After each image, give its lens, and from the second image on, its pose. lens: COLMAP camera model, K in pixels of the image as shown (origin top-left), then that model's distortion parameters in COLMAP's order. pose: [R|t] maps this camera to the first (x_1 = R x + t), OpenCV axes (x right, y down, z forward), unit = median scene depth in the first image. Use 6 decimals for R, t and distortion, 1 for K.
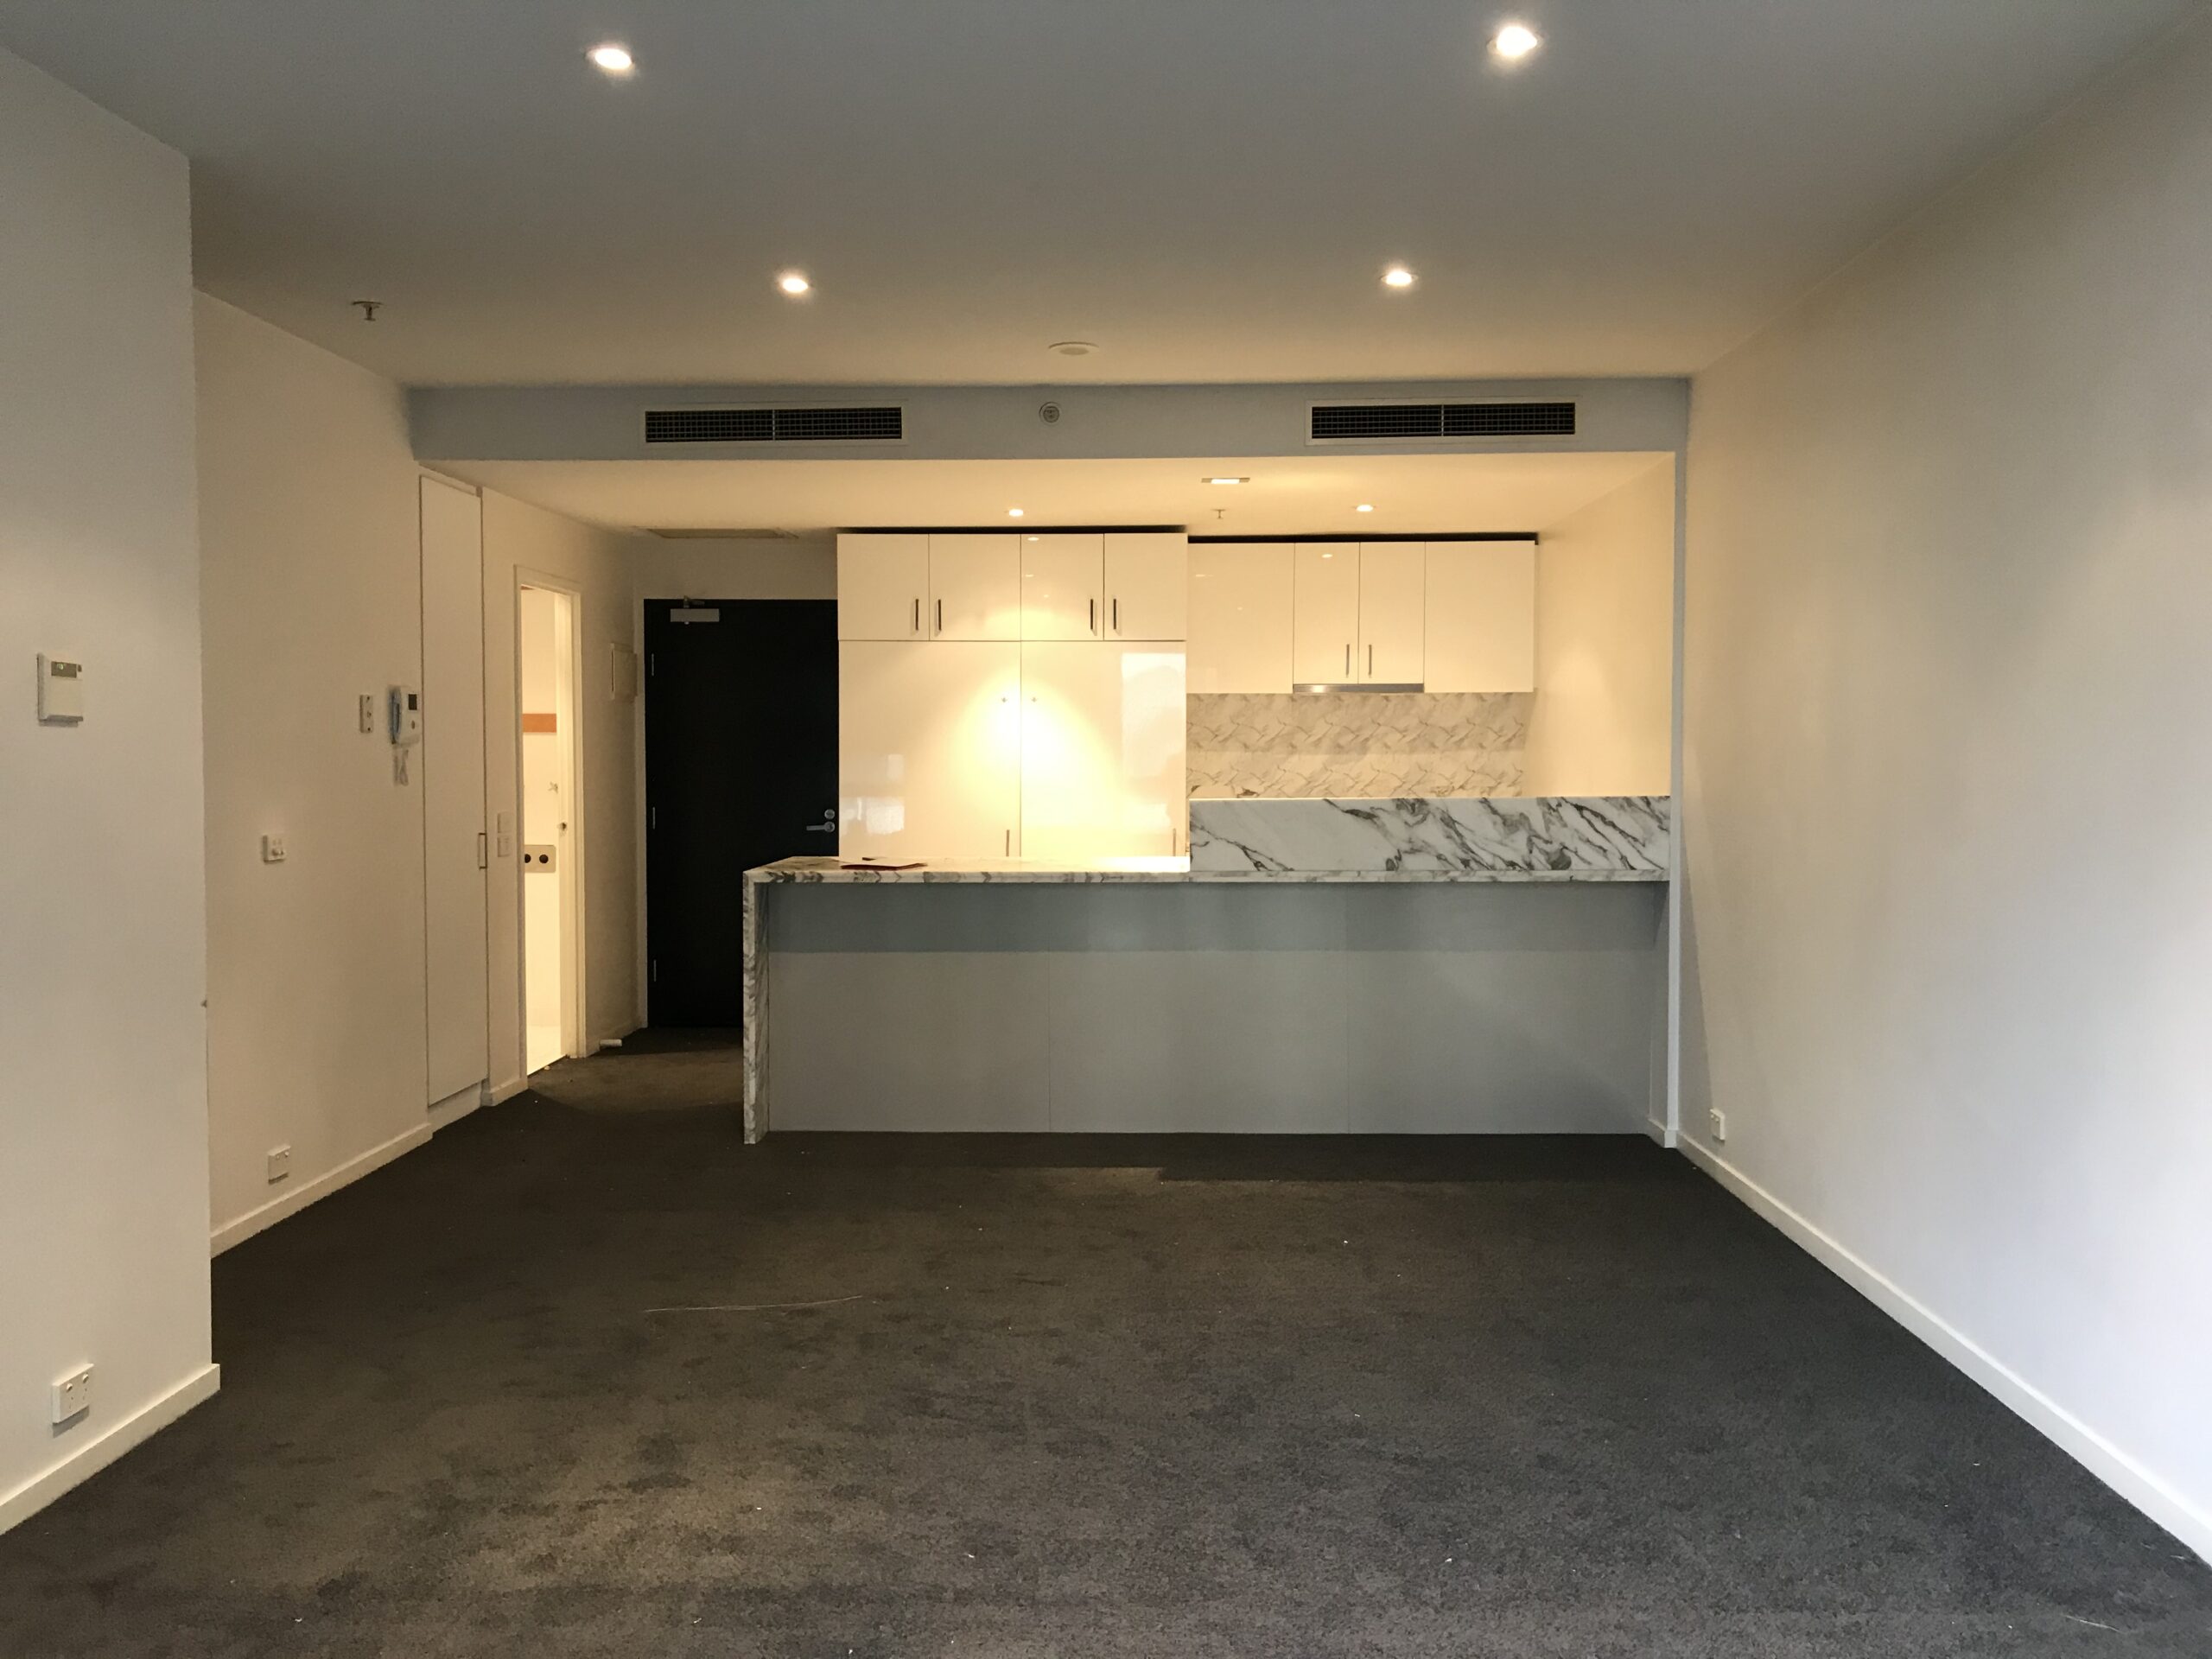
lens RADIAL K [[1781.0, 0, 1106.0], [0, 1781.0, 829.5], [0, 0, 1]] dist [0.003801, -0.034885]
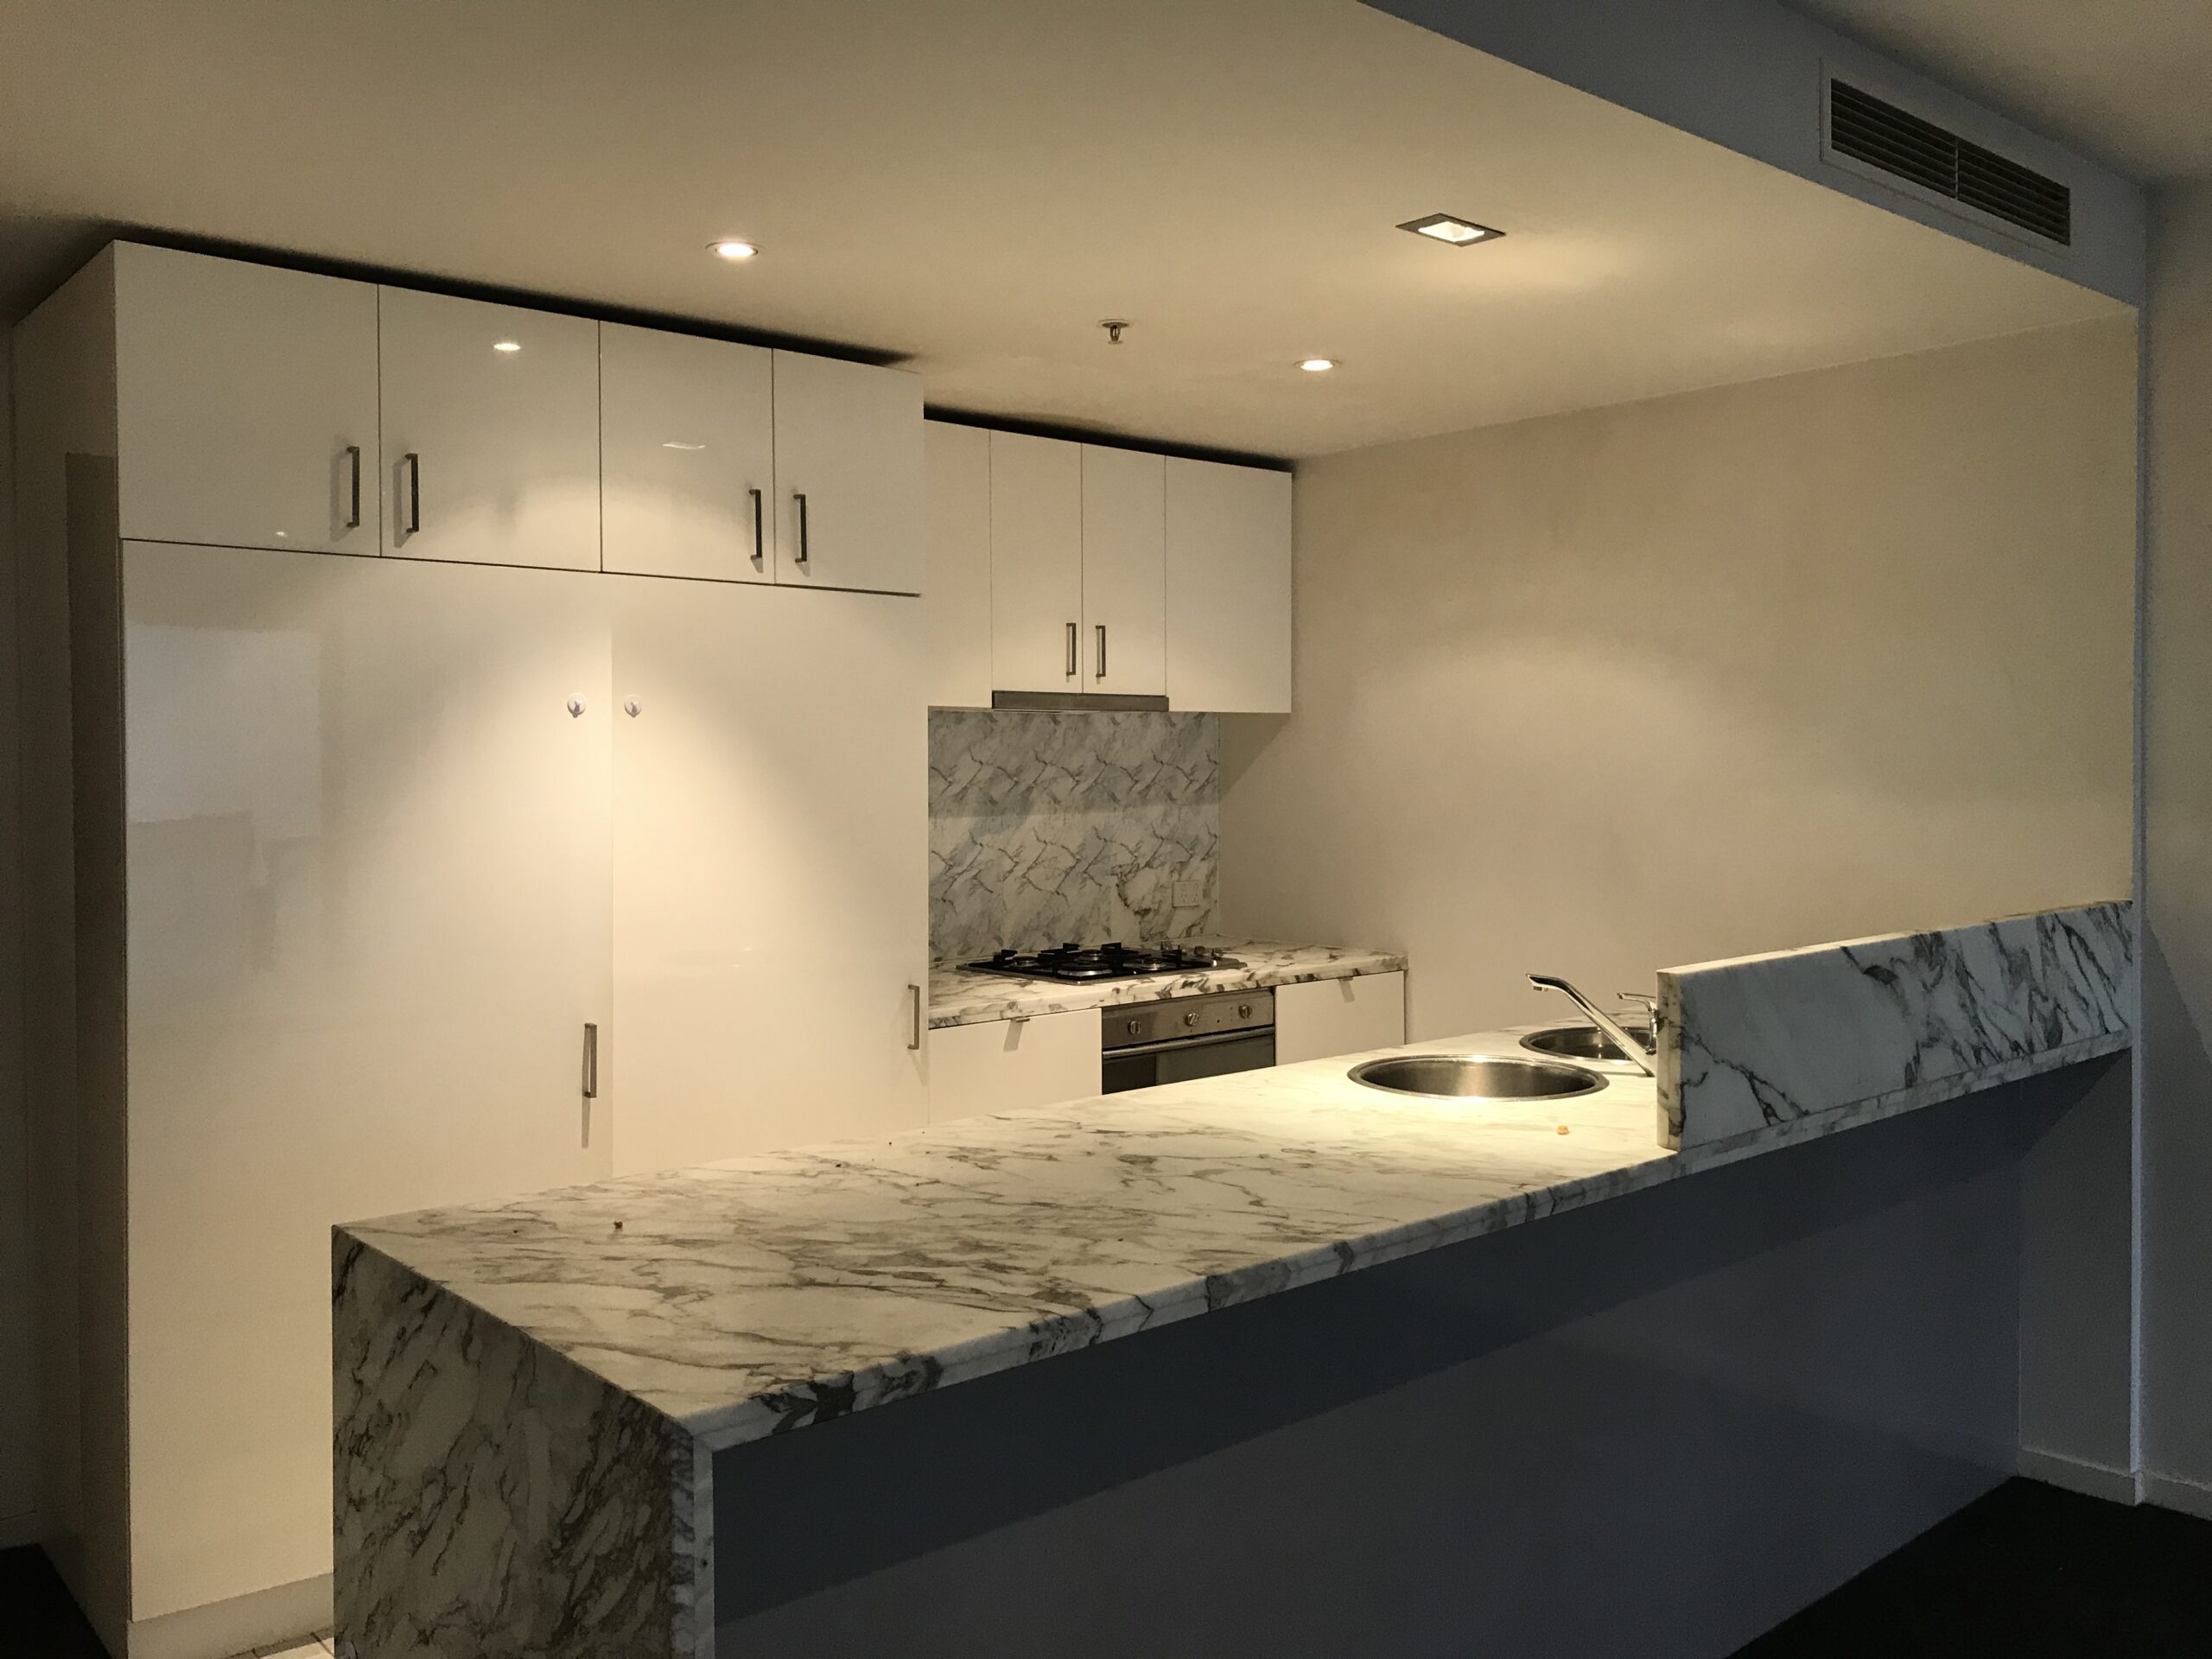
lens RADIAL K [[1781.0, 0, 1106.0], [0, 1781.0, 829.5], [0, 0, 1]] dist [0.003801, -0.034885]
pose [[0.746805, -0.026713, 0.664506, -0.241008], [0.033317, 0.999441, 0.002734, -0.041543], [-0.664207, 0.020097, 0.747278, 0.599037]]
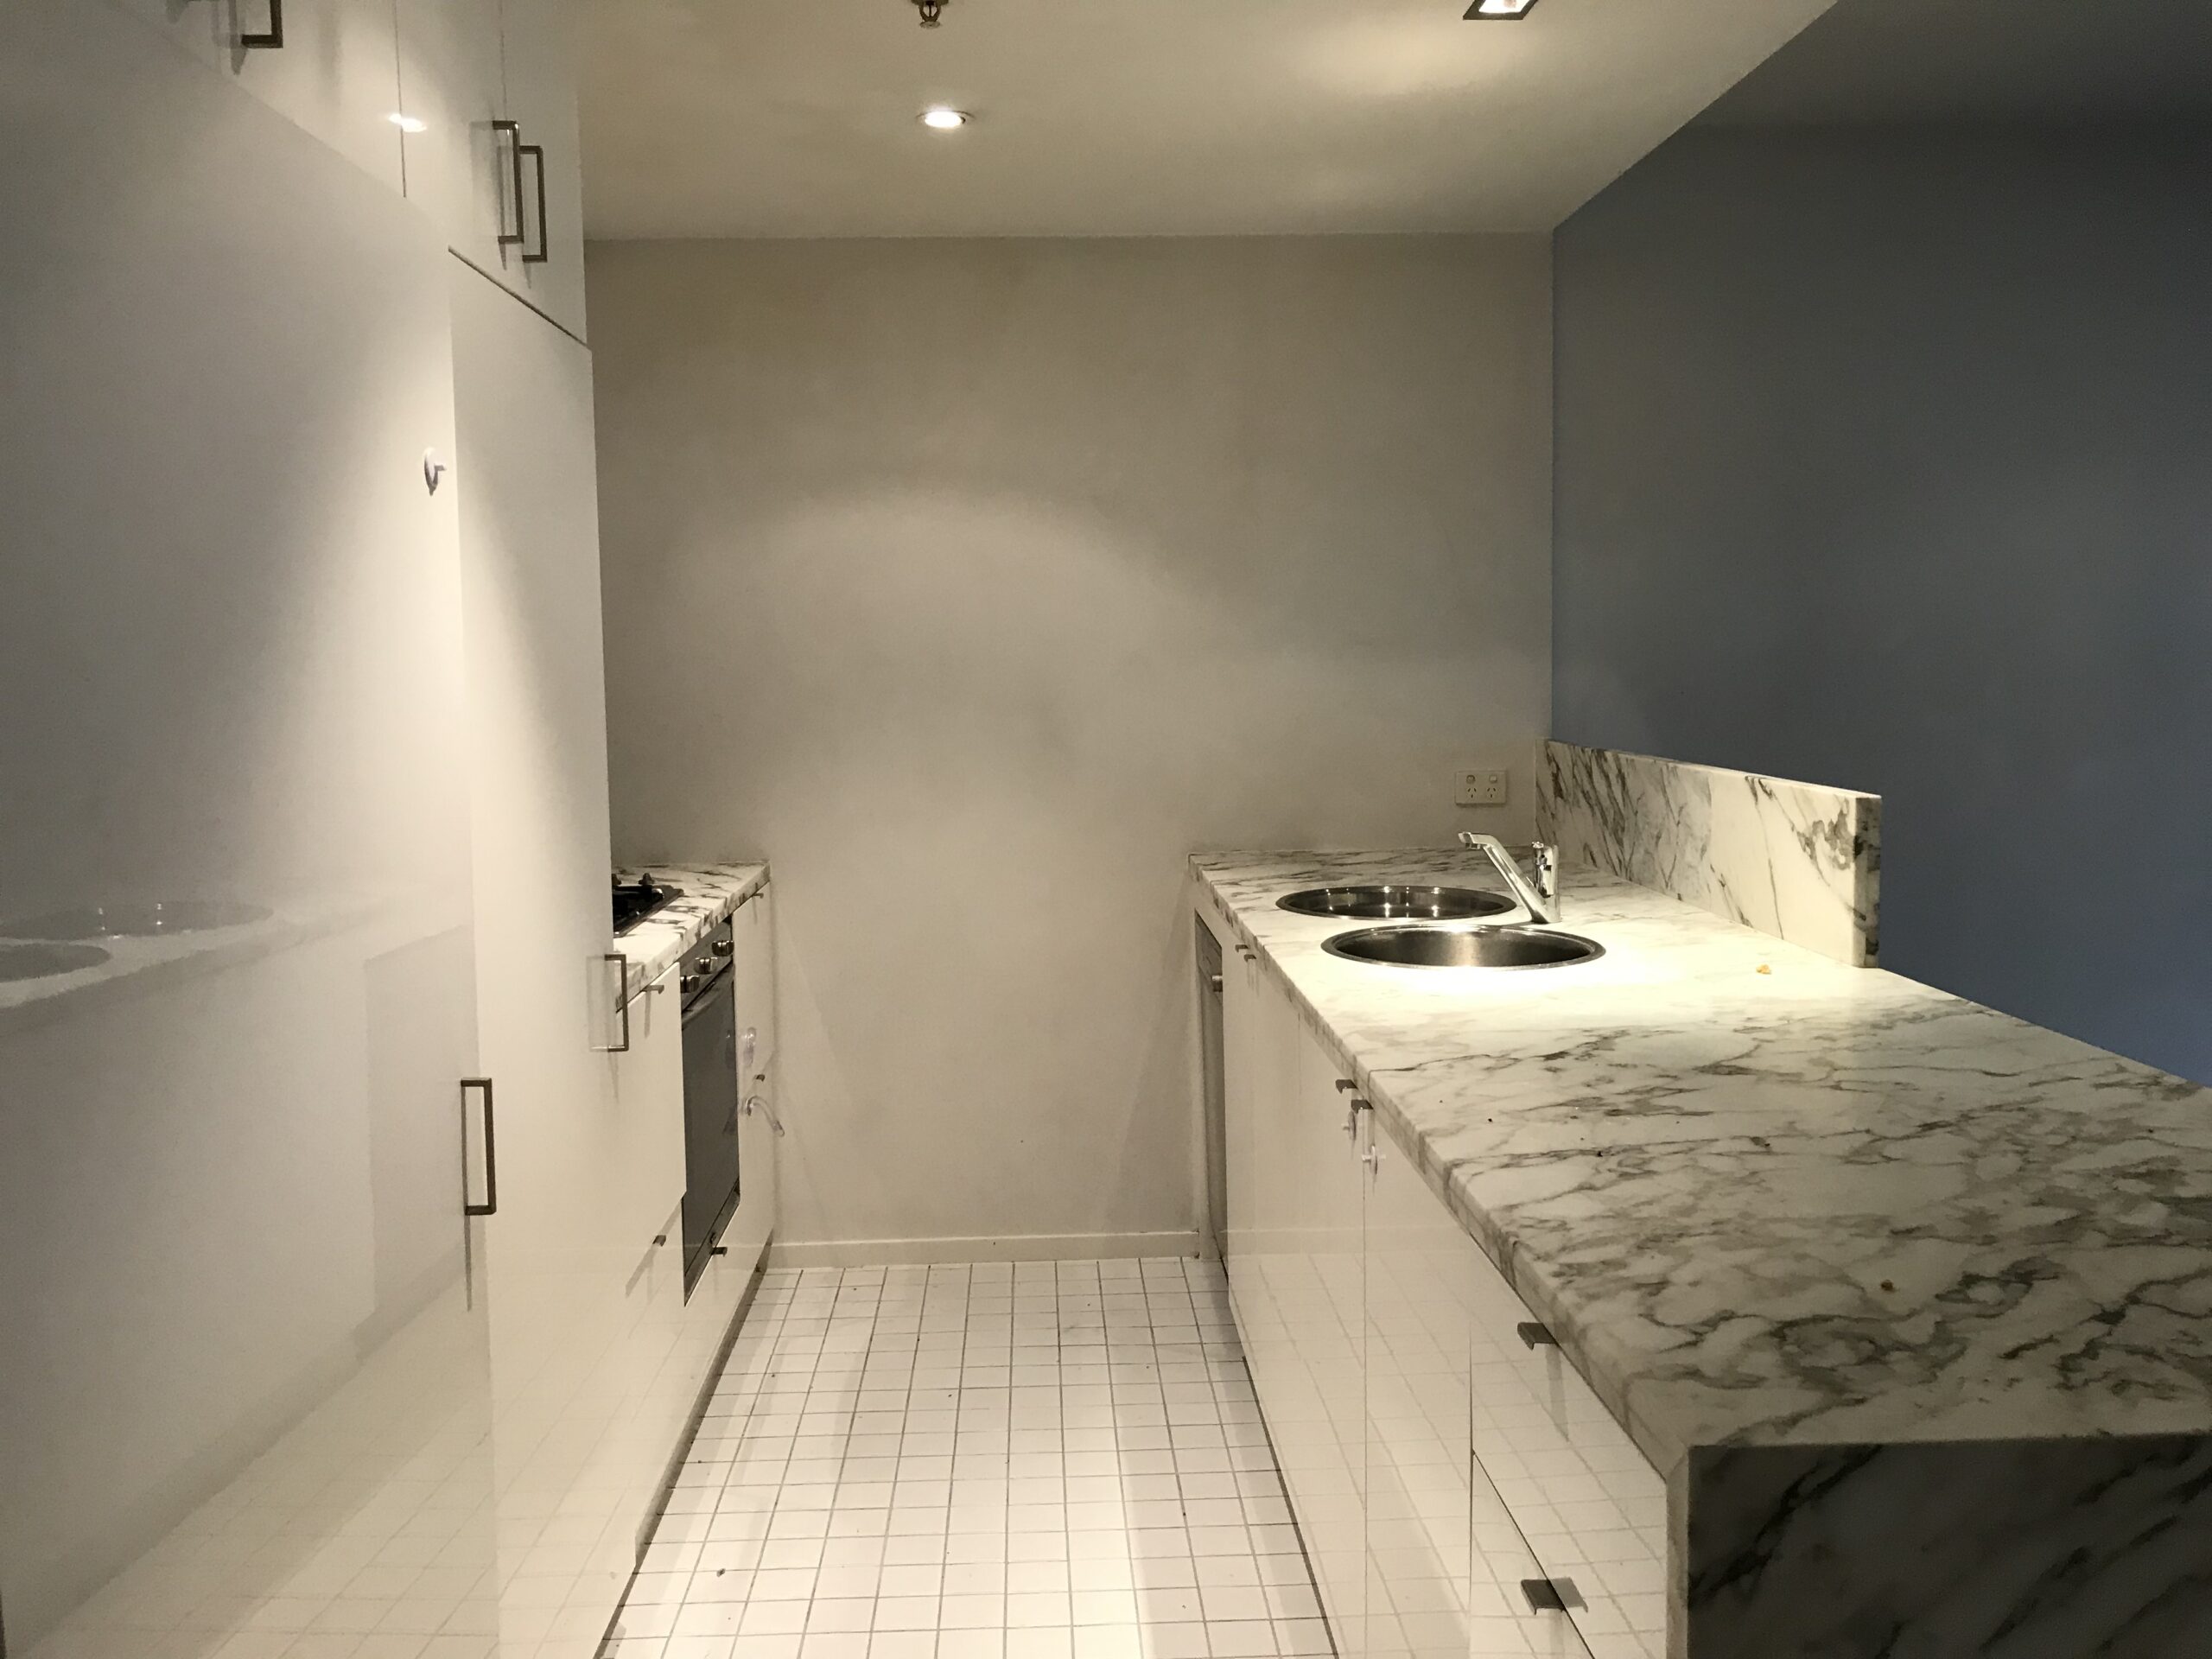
lens RADIAL K [[1781.0, 0, 1106.0], [0, 1781.0, 829.5], [0, 0, 1]] dist [0.003801, -0.034885]
pose [[-0.040158, -0.092883, 0.994867, -0.275030], [0.064498, 0.993353, 0.095345, -0.046114], [-0.997110, 0.067995, -0.033900, 0.917671]]
